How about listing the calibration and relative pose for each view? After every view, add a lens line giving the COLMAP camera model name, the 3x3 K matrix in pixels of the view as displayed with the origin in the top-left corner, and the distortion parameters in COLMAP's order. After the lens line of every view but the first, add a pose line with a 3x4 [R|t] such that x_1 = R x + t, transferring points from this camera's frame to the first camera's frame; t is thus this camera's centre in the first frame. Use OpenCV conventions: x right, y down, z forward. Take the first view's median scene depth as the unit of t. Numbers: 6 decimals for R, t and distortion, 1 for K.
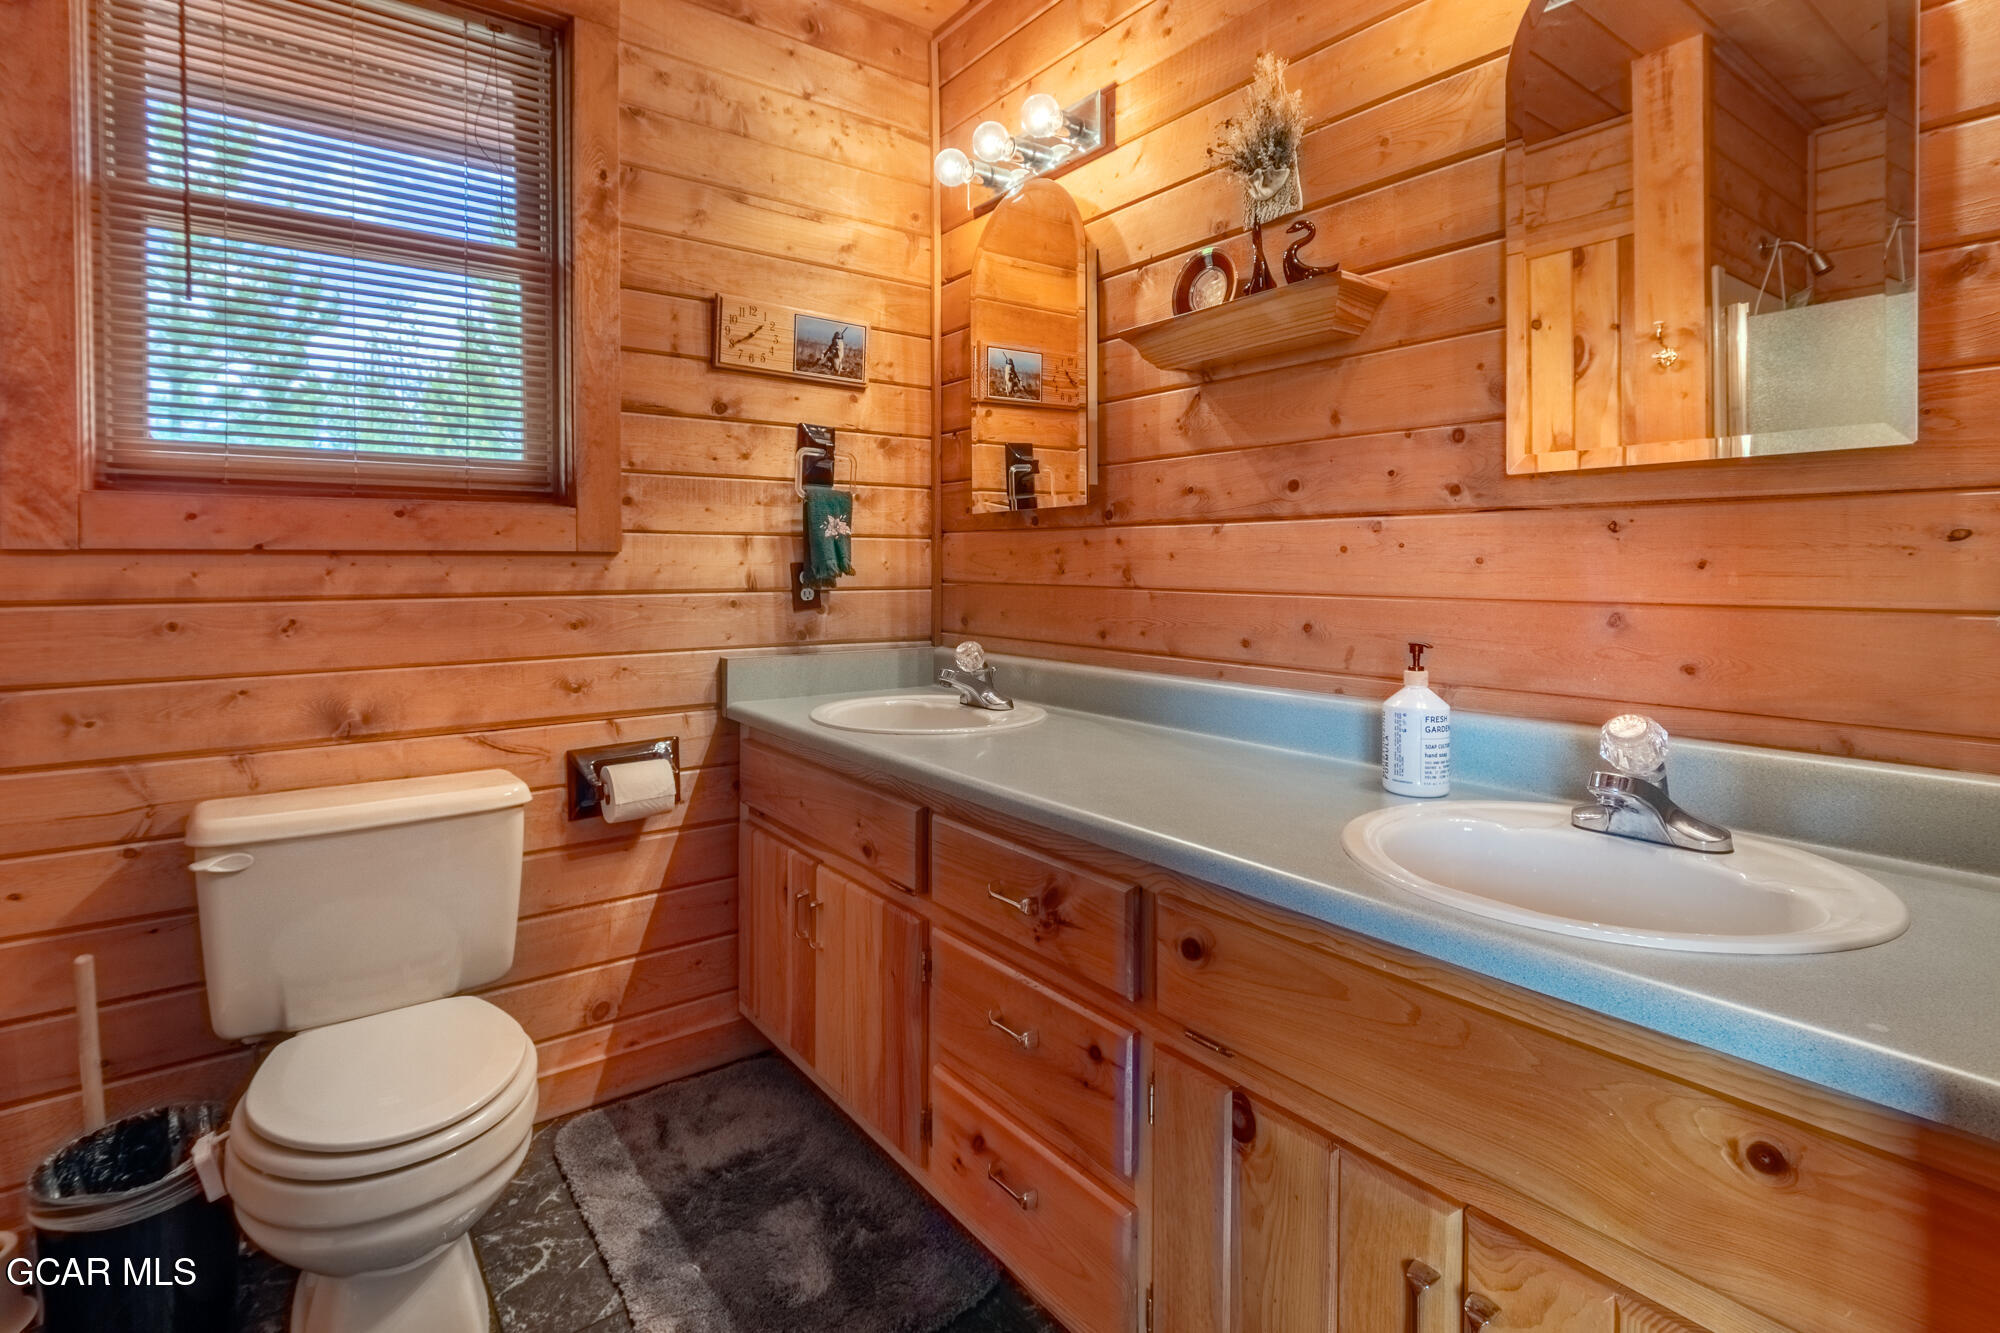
lens RADIAL K [[976.8, 0, 999.5], [0, 976.8, 633.3], [0, 0, 1]] dist [-0.004264, -0.001938]
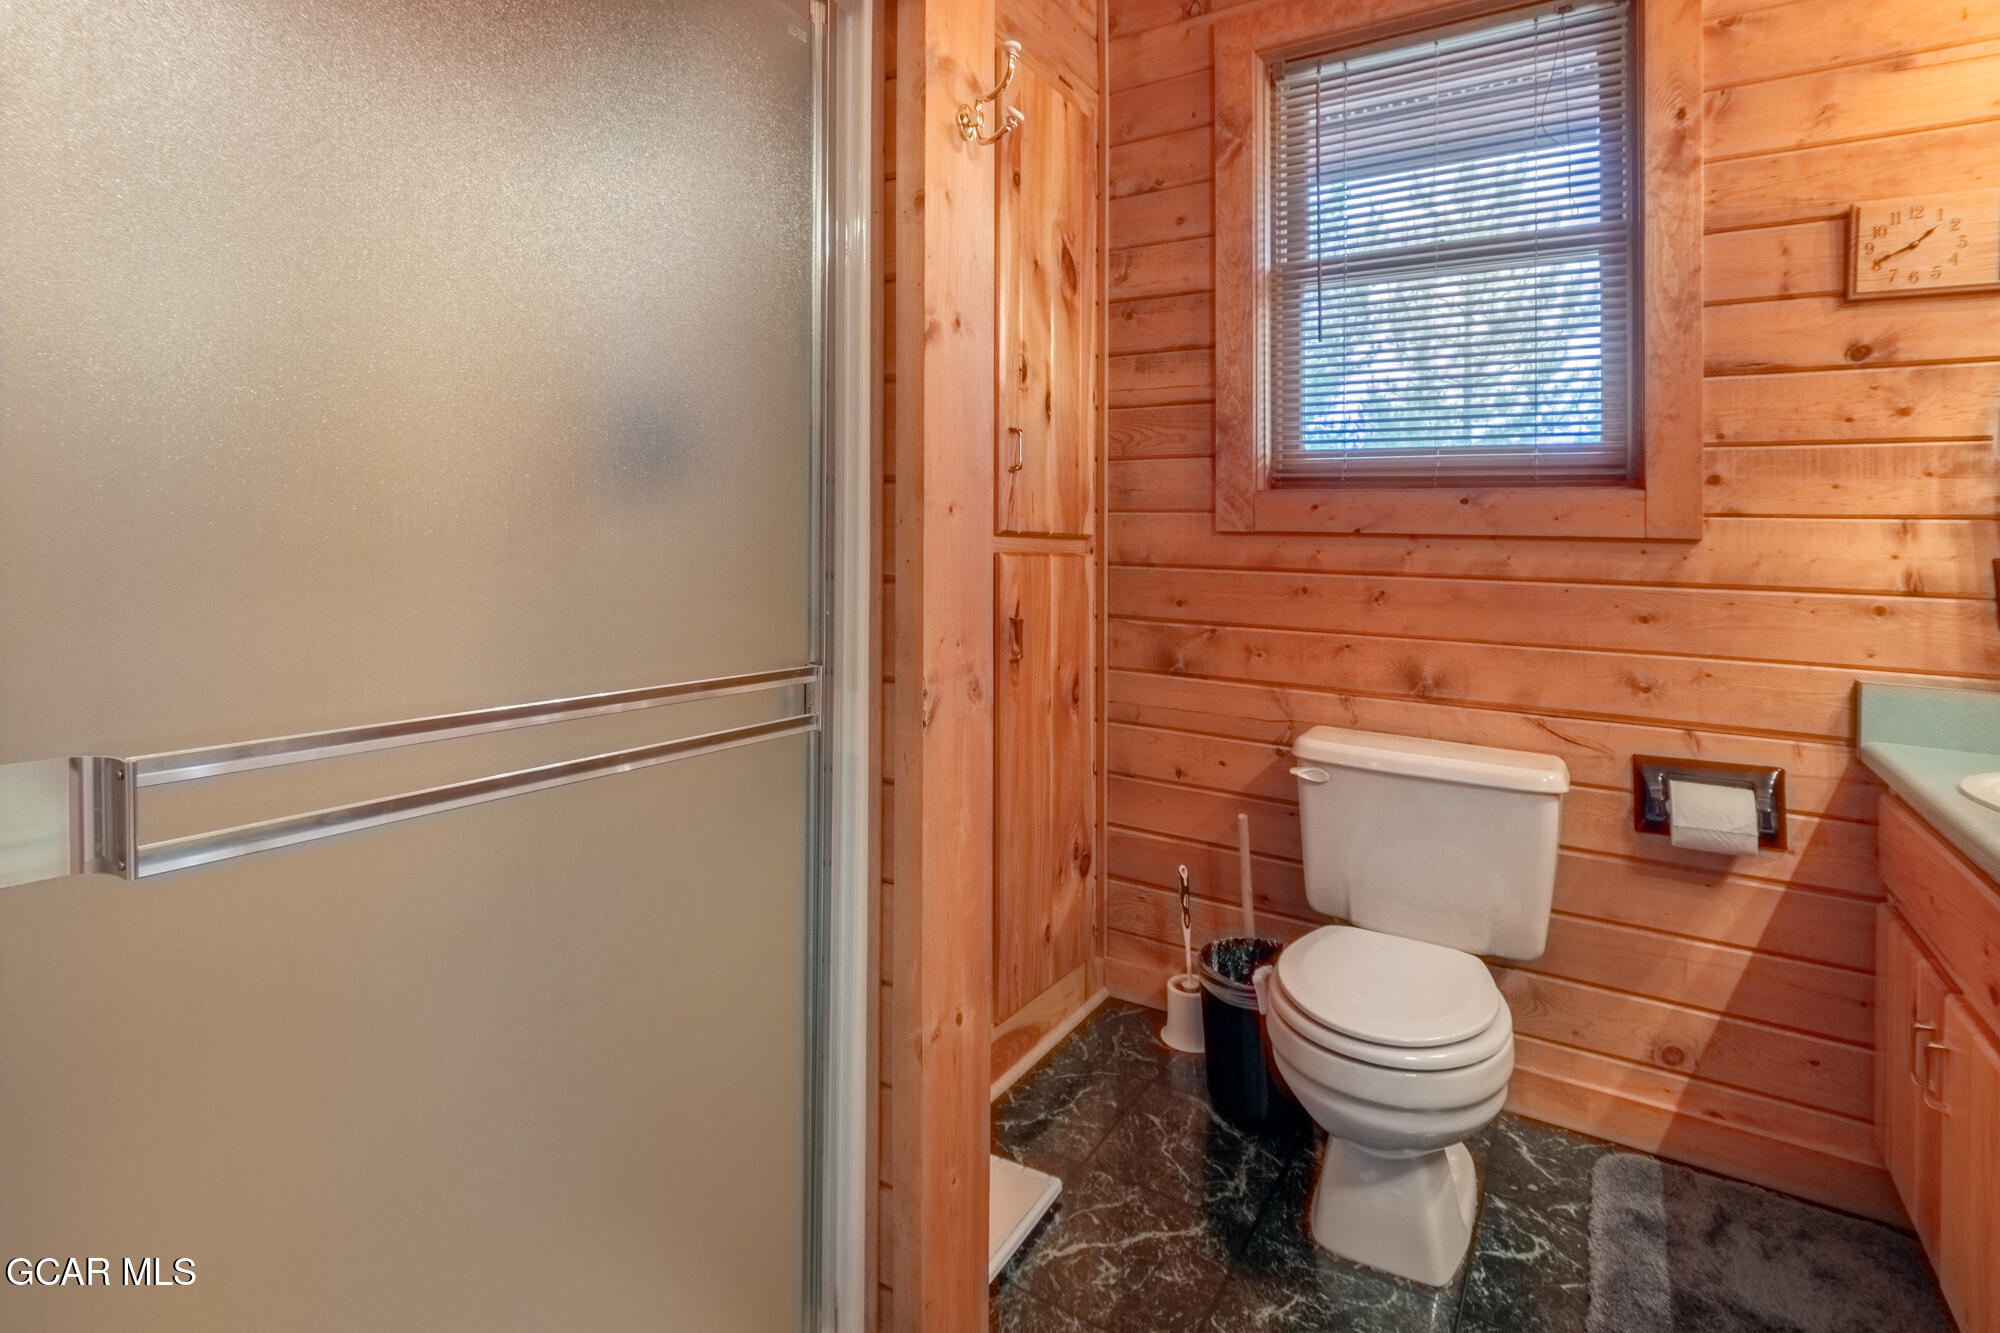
lens RADIAL K [[976.8, 0, 999.5], [0, 976.8, 633.3], [0, 0, 1]] dist [-0.004264, -0.001938]
pose [[0.341548, 0.101295, -0.934390, 0.227572], [-0.090444, 0.993104, 0.074600, -0.008733], [0.935503, 0.059030, 0.348354, 0.122801]]
